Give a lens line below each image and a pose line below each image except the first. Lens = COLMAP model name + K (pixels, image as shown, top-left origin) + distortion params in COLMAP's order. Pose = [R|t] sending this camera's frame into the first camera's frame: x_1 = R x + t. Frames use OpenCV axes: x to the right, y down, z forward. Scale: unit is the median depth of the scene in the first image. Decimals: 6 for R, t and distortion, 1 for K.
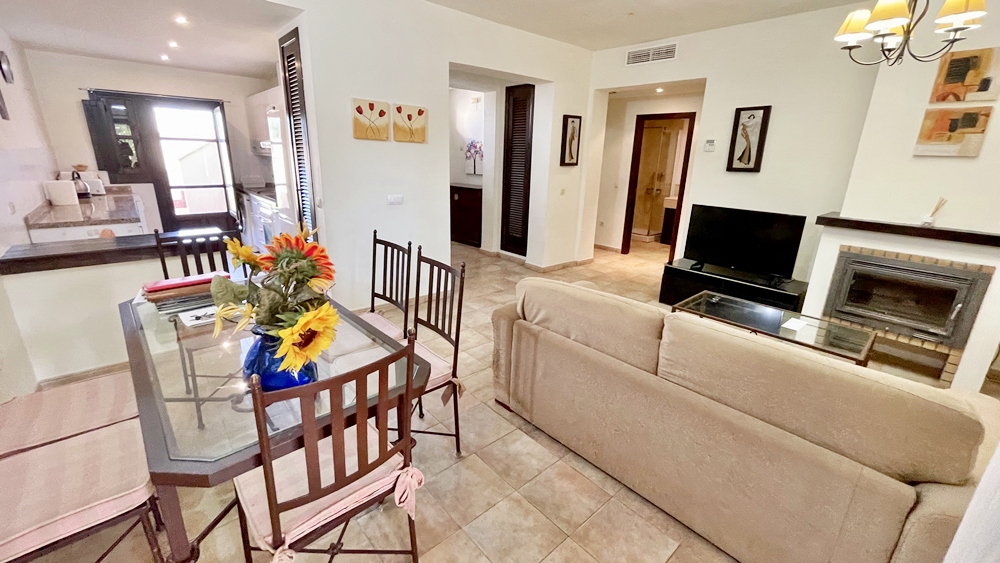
lens RADIAL K [[406.9, 0, 501.5], [0, 406.9, 274.6], [0, 0, 1]] dist [-0.002268, 0.000003]
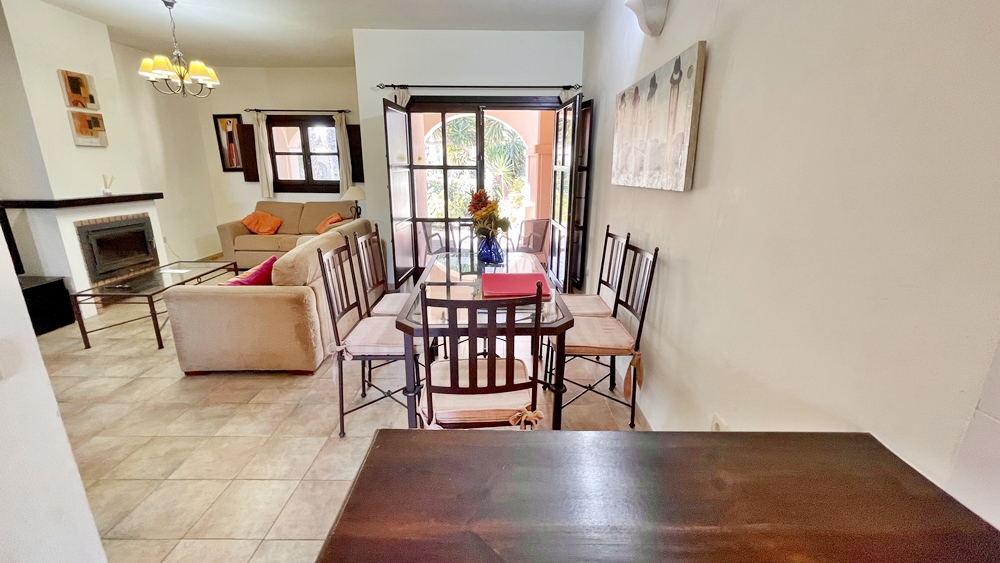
lens RADIAL K [[406.9, 0, 499.9], [0, 406.9, 274.4], [0, 0, 1]] dist [-0.002268, 0.000003]
pose [[-0.746502, -0.206413, 0.632557, -0.660848], [0.159628, 0.867347, 0.471411, -0.233035], [-0.645952, 0.452883, -0.614527, 0.782627]]
